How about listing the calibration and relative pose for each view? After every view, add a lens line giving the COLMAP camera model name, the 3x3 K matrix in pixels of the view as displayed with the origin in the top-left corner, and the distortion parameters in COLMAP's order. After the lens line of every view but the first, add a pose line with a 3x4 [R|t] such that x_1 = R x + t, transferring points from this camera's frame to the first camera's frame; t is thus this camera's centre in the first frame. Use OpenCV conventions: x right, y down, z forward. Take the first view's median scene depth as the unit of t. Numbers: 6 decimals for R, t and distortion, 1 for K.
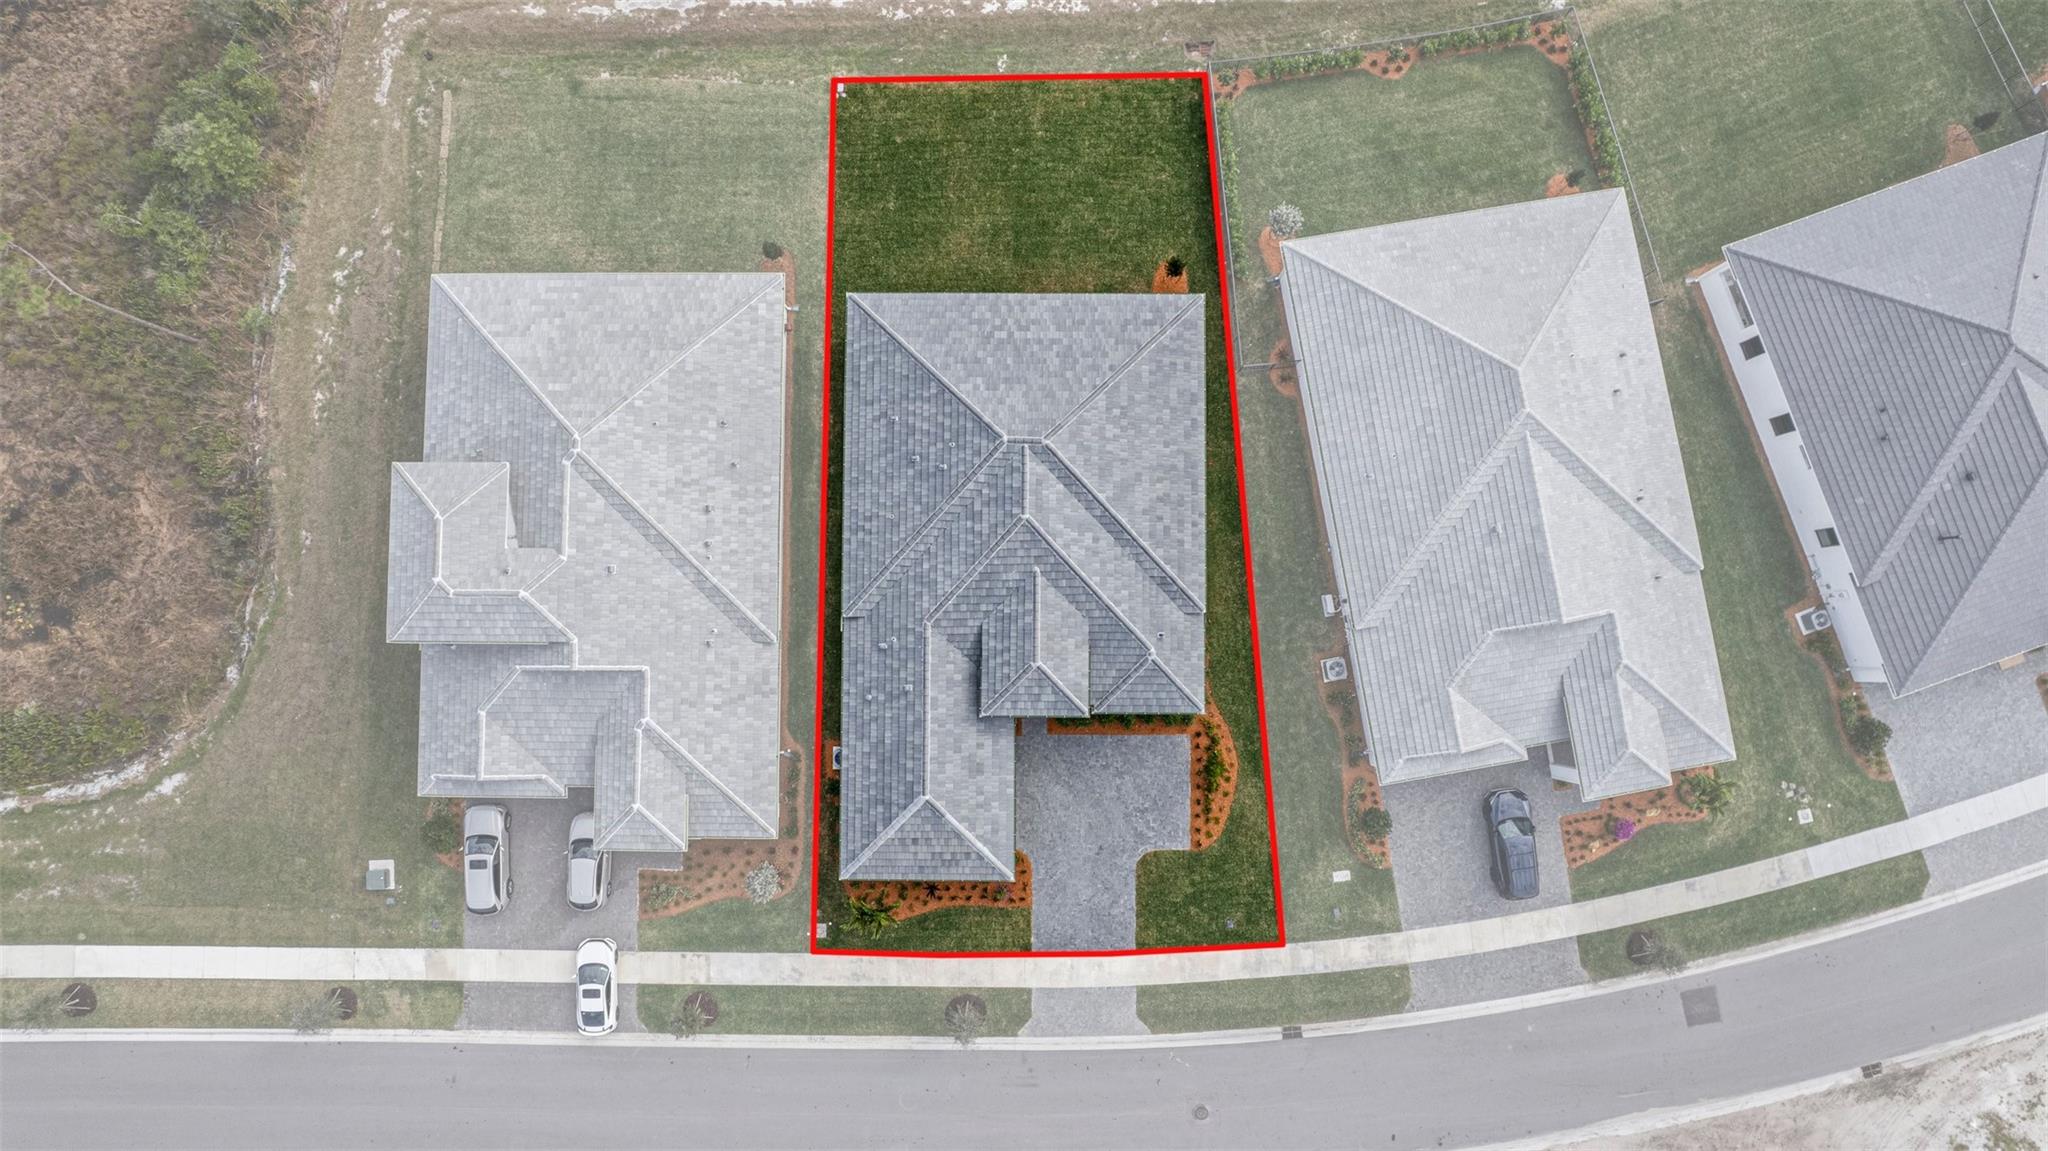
lens RADIAL K [[1312.6, 0, 1024.0], [0, 1312.6, 575.5], [0, 0, 1]] dist [-0.082734, 0.073086]
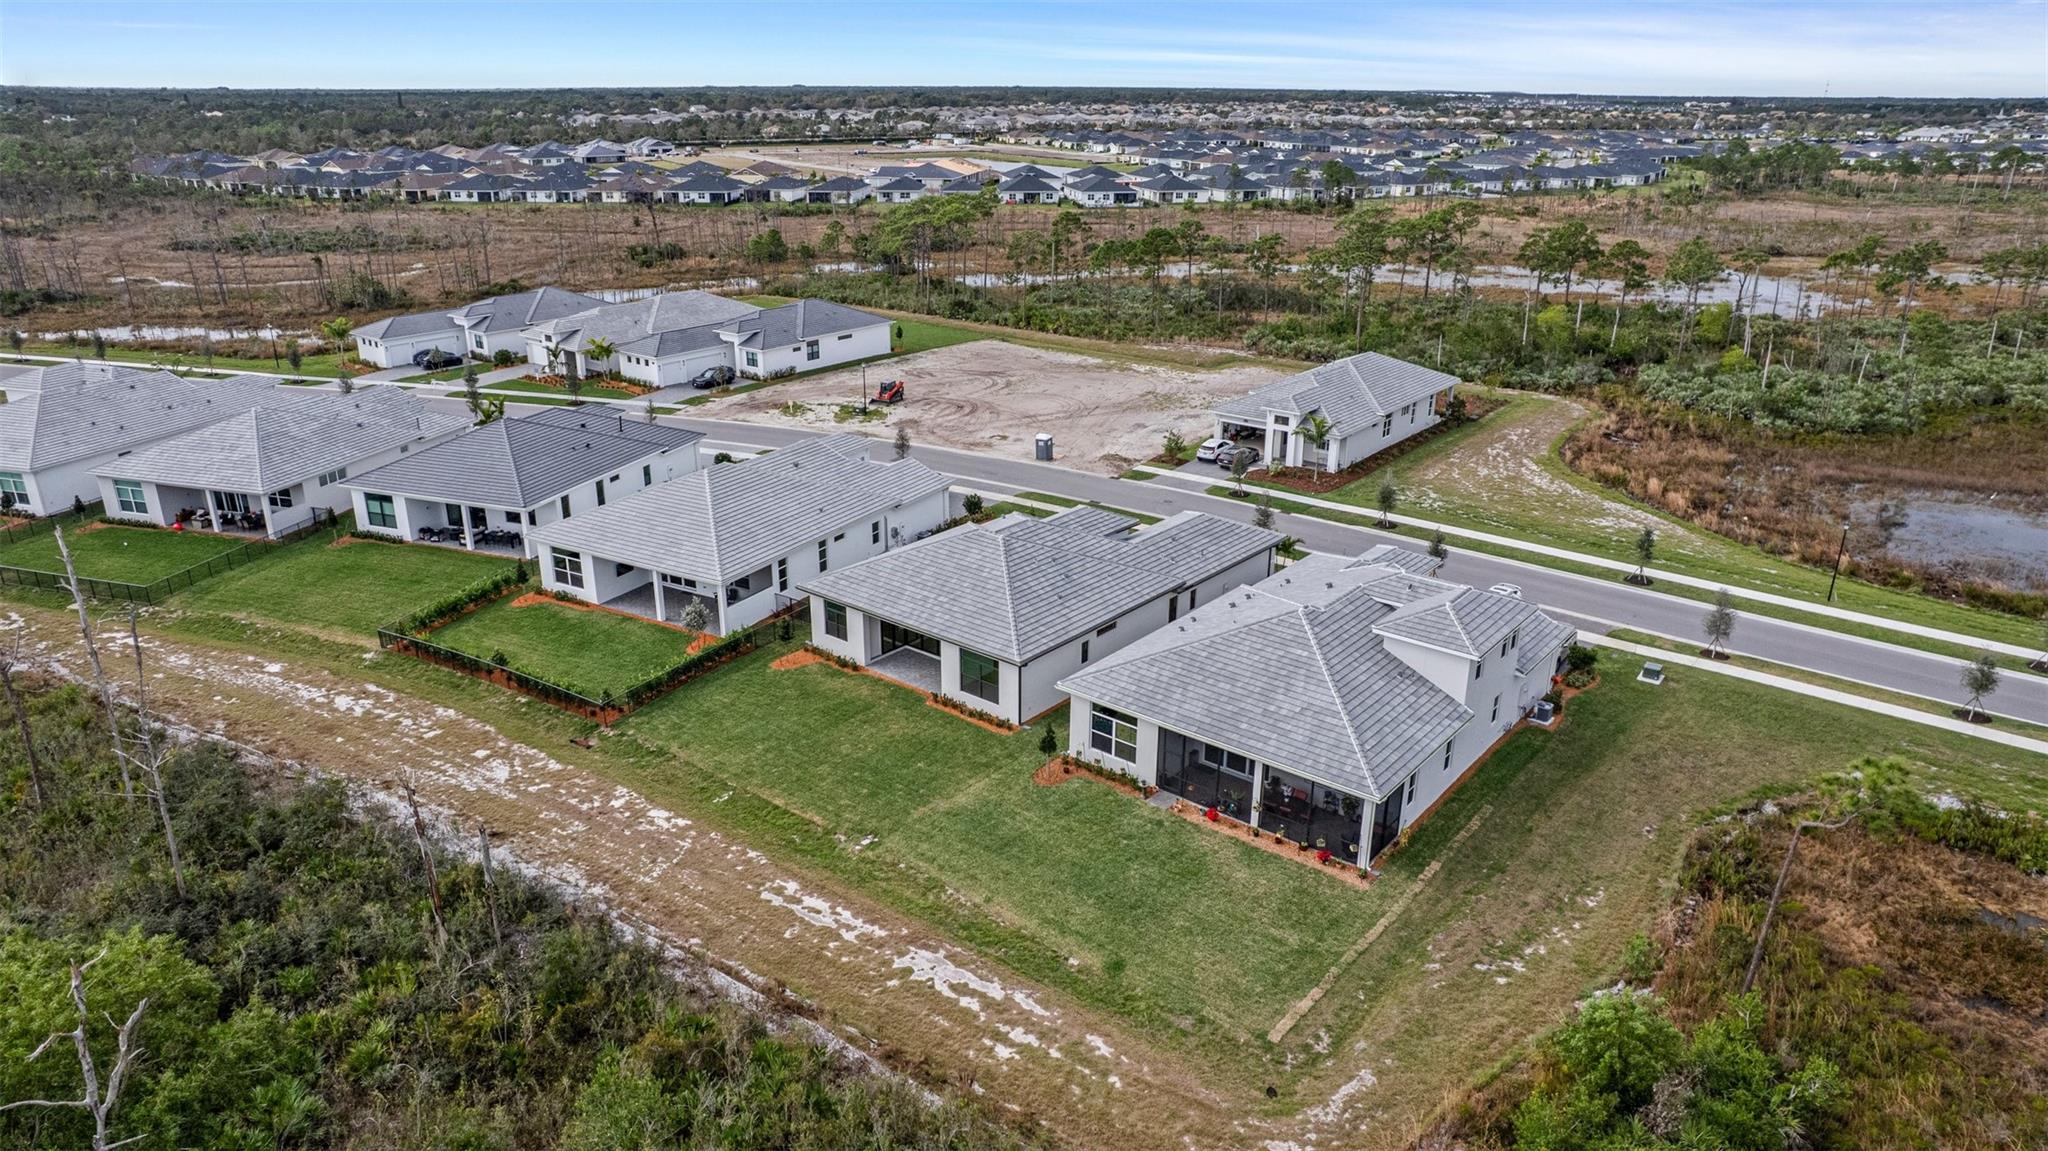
lens RADIAL K [[1312.6, 0, 1024.0], [0, 1312.6, 575.5], [0, 0, 1]] dist [-0.082734, 0.073086]
pose [[-0.773583, -0.225253, 0.592309, -0.699075], [0.632392, -0.214507, 0.744357, -0.919879], [-0.040614, 0.950393, 0.308387, 0.557824]]
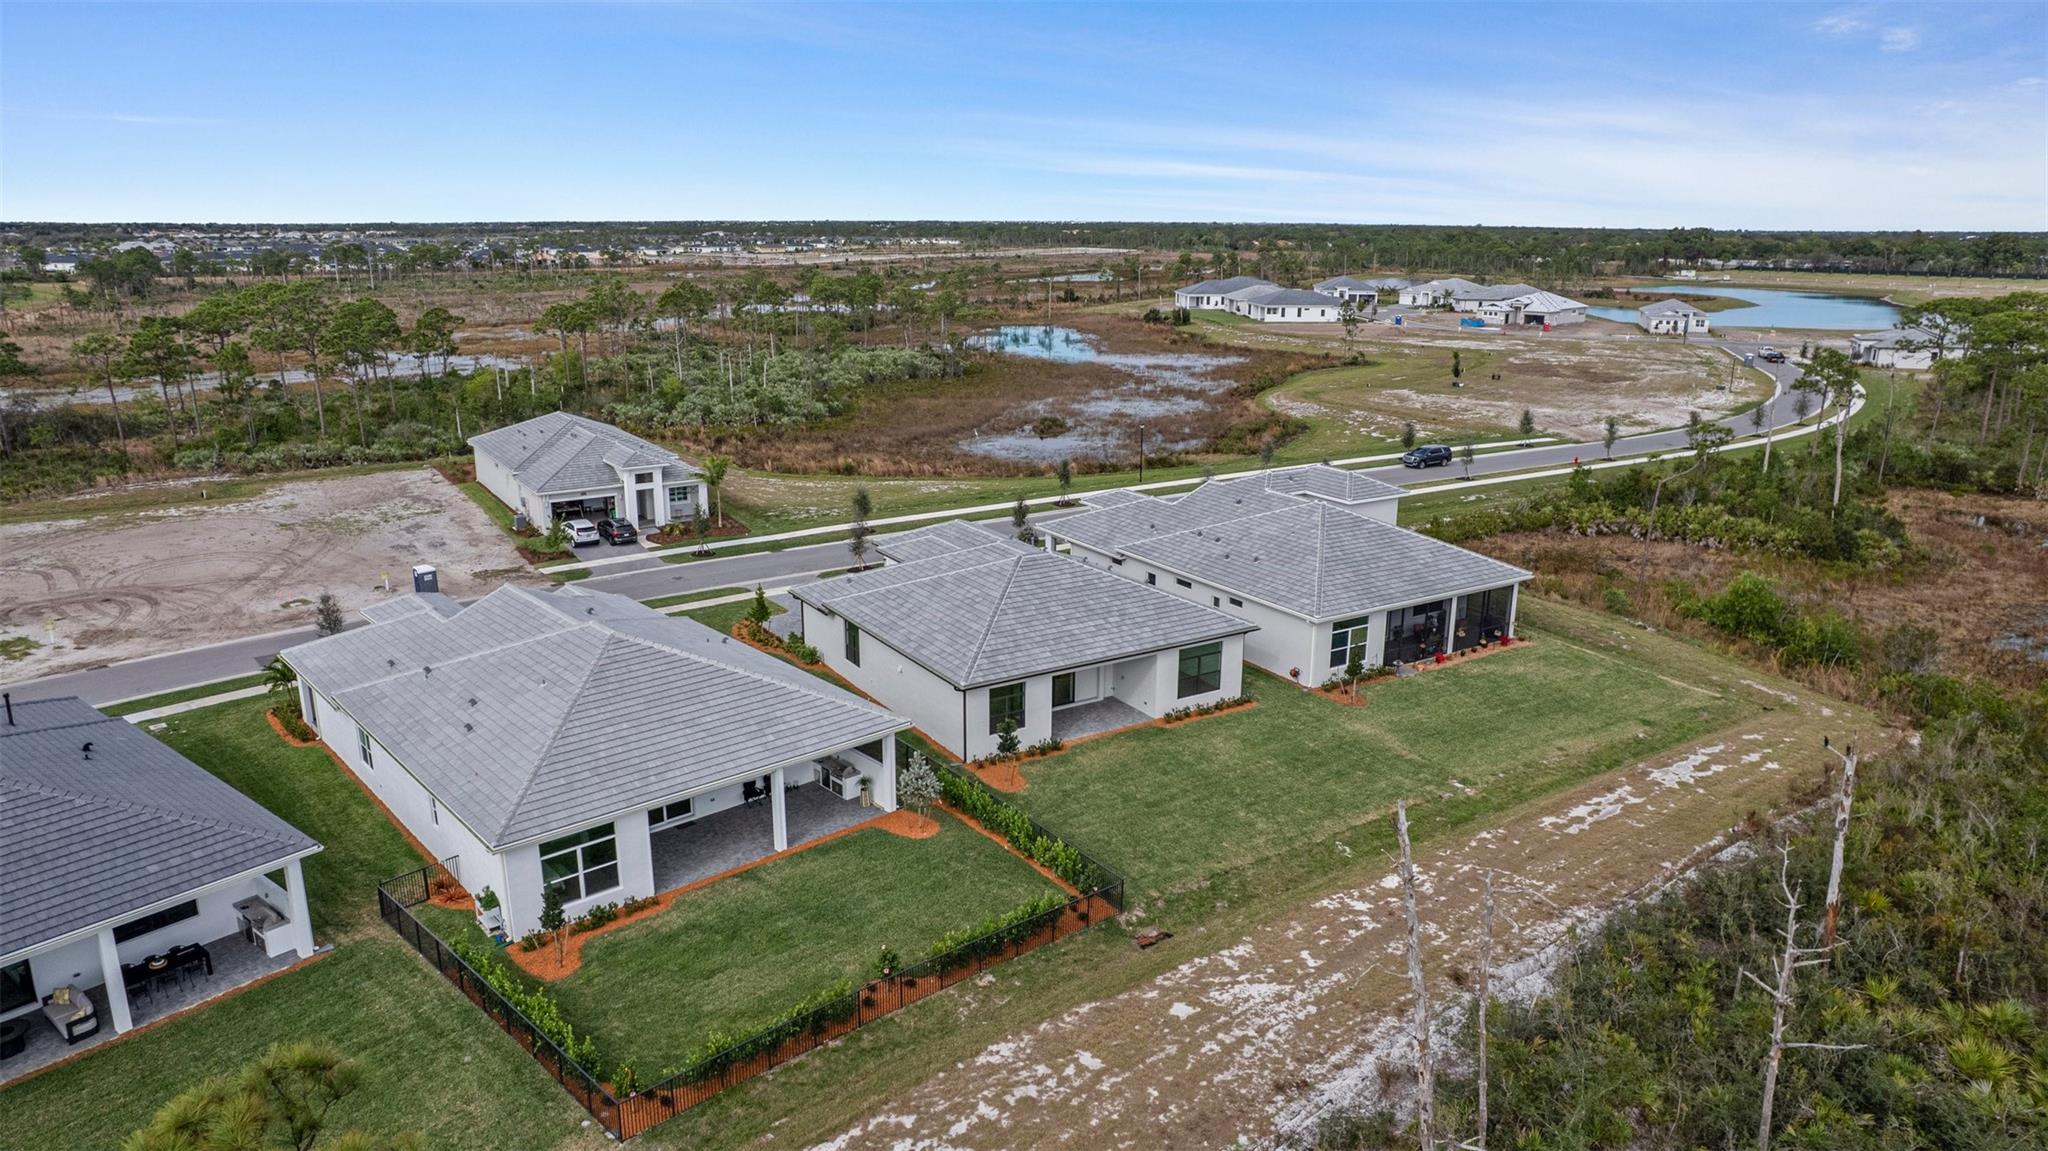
lens RADIAL K [[1312.6, 0, 1024.0], [0, 1312.6, 575.5], [0, 0, 1]] dist [-0.082734, 0.073086]
pose [[-0.845547, 0.137473, -0.515900, 0.517491], [-0.533137, -0.165698, 0.829644, -0.906352], [0.028570, 0.976548, 0.213397, 0.677075]]
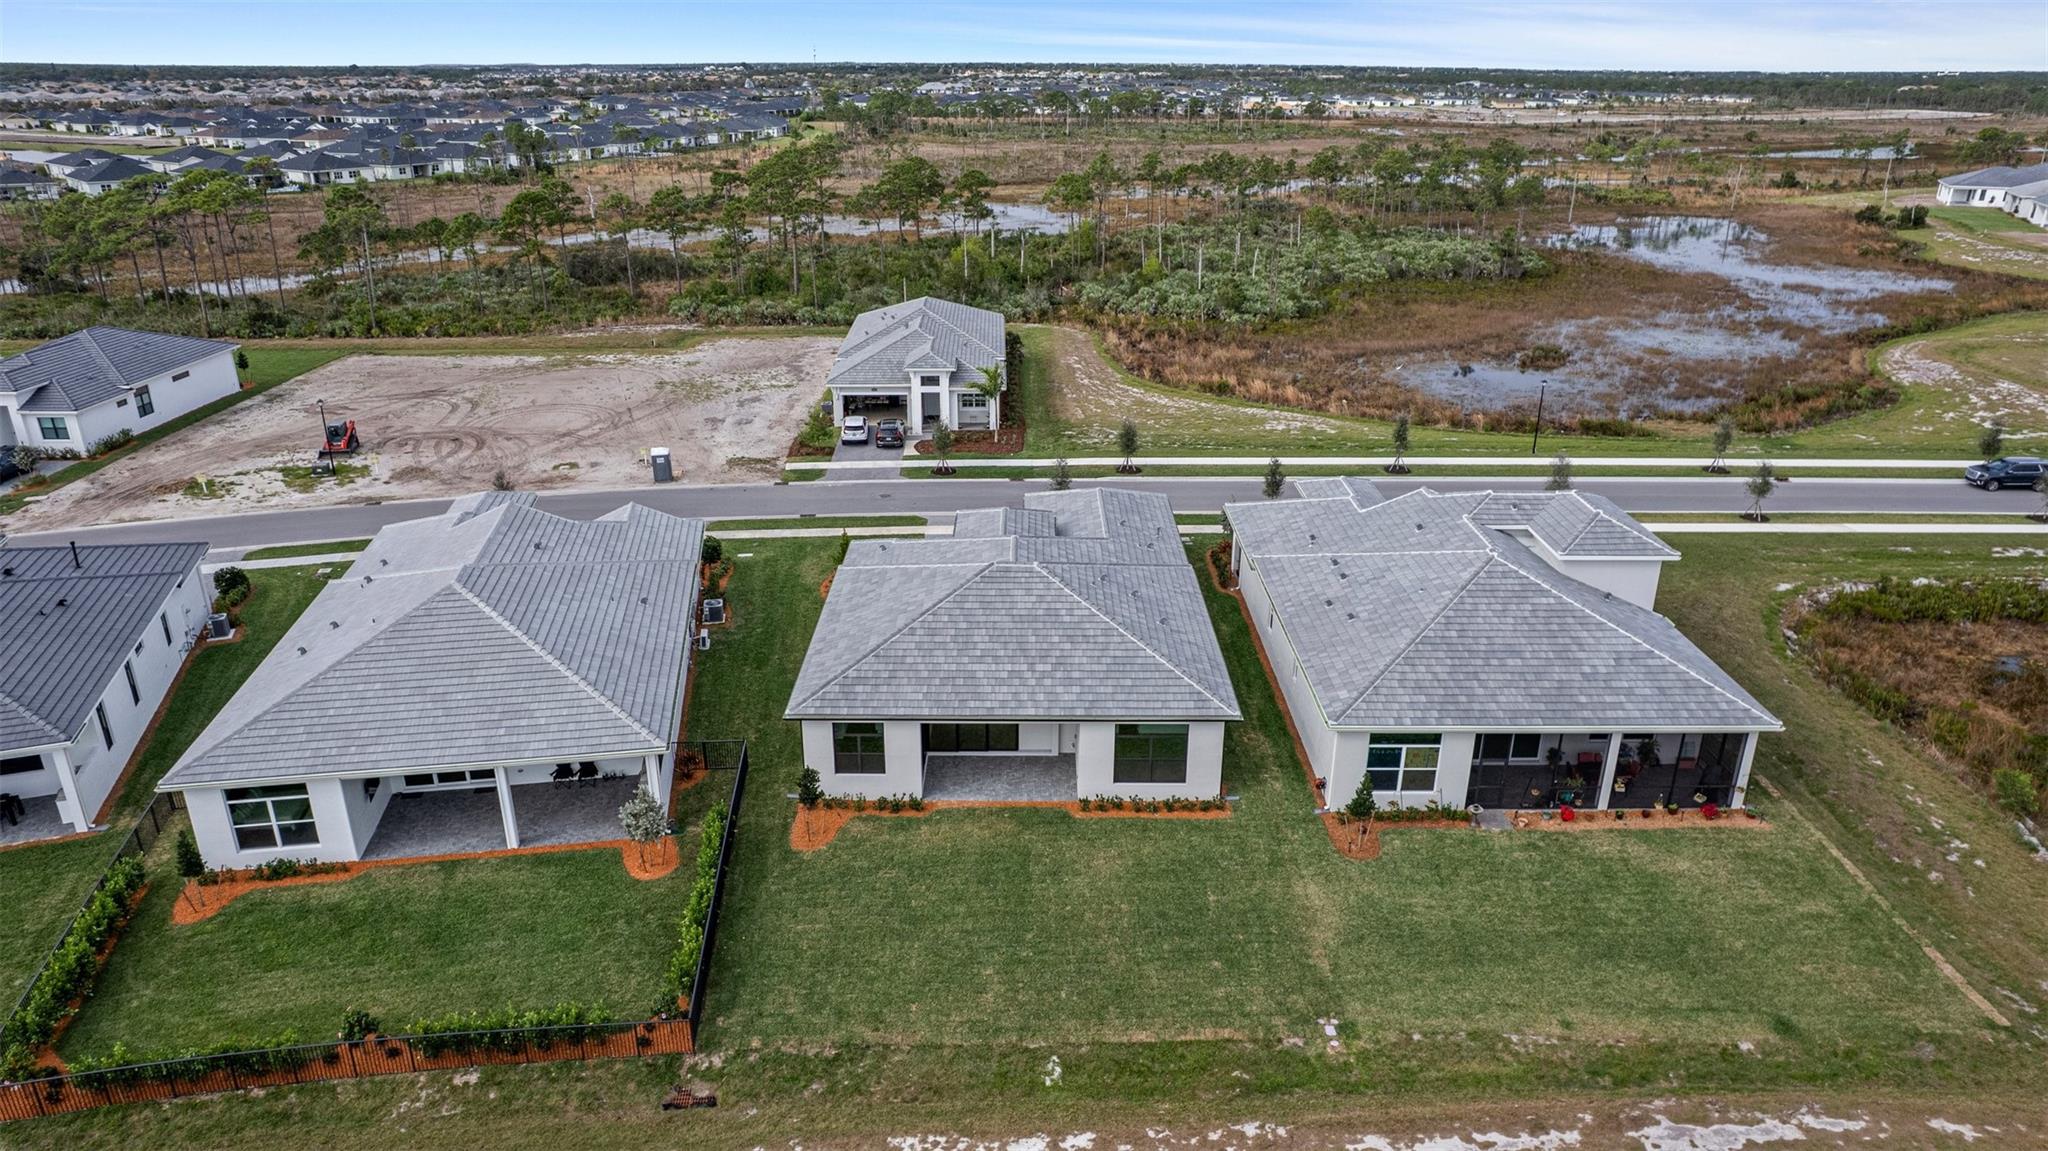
lens RADIAL K [[1312.6, 0, 1024.0], [0, 1312.6, 575.5], [0, 0, 1]] dist [-0.082734, 0.073086]
pose [[-0.999984, -0.000274, -0.005675, -0.001086], [-0.005306, -0.311890, 0.950103, -0.862588], [-0.002030, 0.950118, 0.311883, 0.626058]]
